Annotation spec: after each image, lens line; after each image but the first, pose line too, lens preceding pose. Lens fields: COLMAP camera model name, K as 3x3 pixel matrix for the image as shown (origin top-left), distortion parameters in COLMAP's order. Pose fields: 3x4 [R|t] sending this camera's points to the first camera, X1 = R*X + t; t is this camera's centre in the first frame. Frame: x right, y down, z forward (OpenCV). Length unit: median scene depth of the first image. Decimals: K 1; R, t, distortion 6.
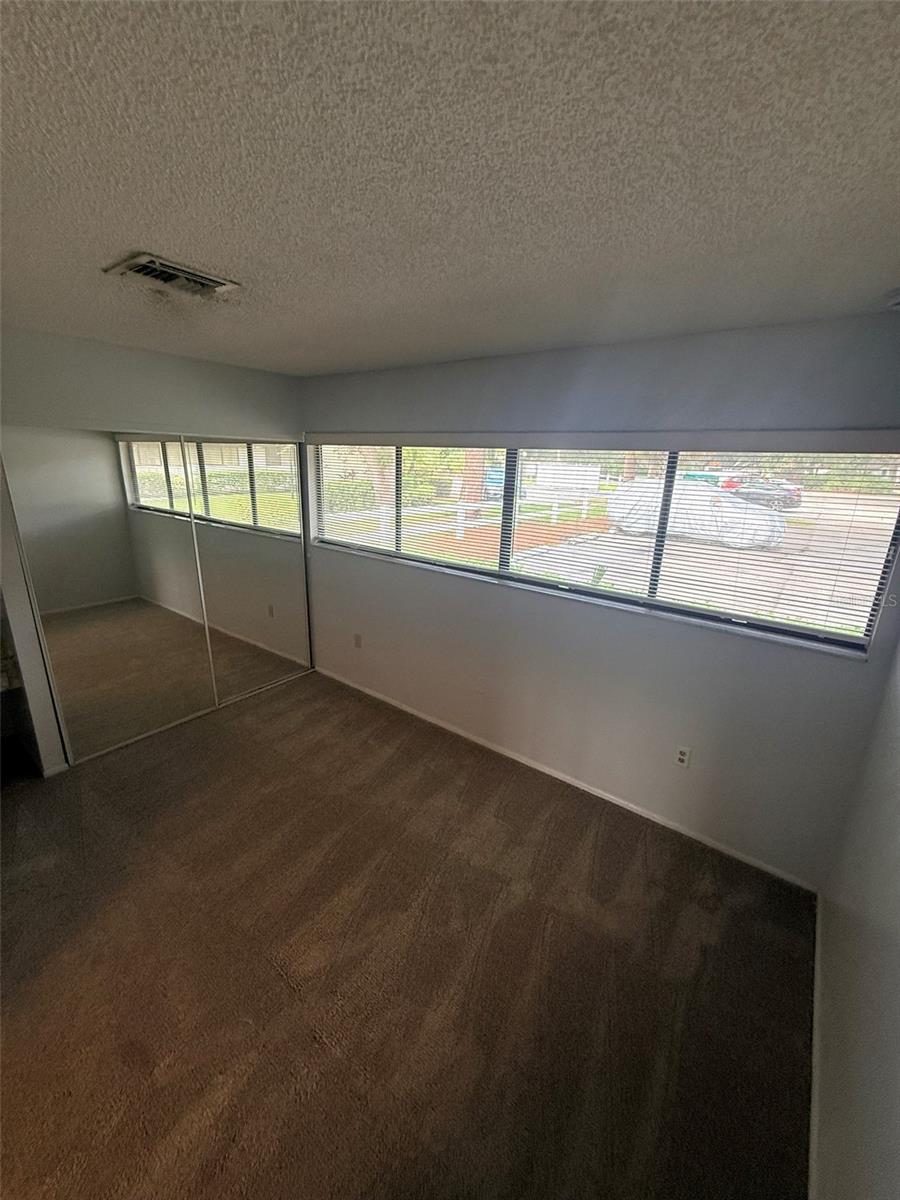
lens RADIAL K [[464.1, 0, 467.4], [0, 464.1, 606.9], [0, 0, 1]] dist [0.000489, -0.000086]
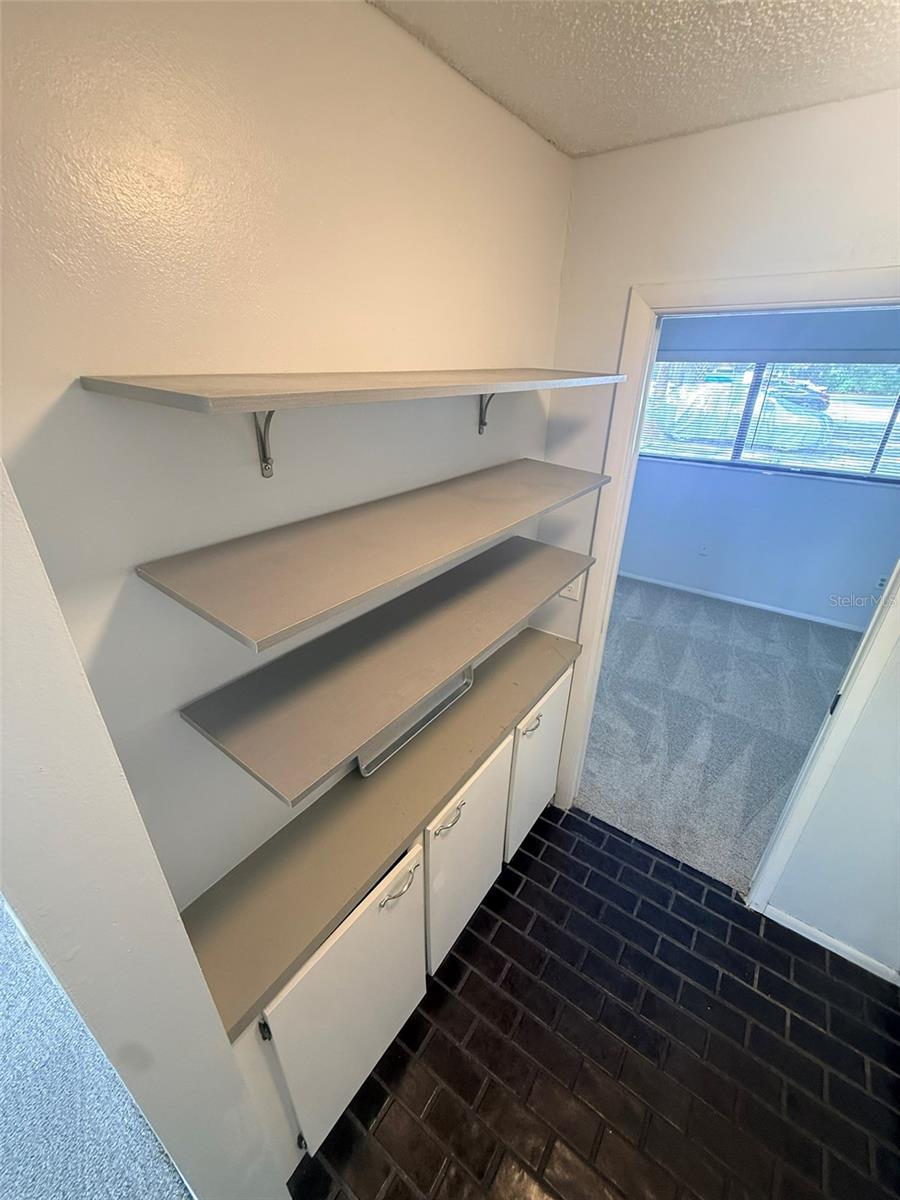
lens RADIAL K [[464.1, 0, 467.4], [0, 464.1, 606.9], [0, 0, 1]] dist [0.000489, -0.000086]
pose [[0.999480, -0.029983, 0.011821, -0.871786], [0.027516, 0.984809, 0.171448, 0.106458], [-0.016782, -0.171034, 0.985122, -0.448967]]
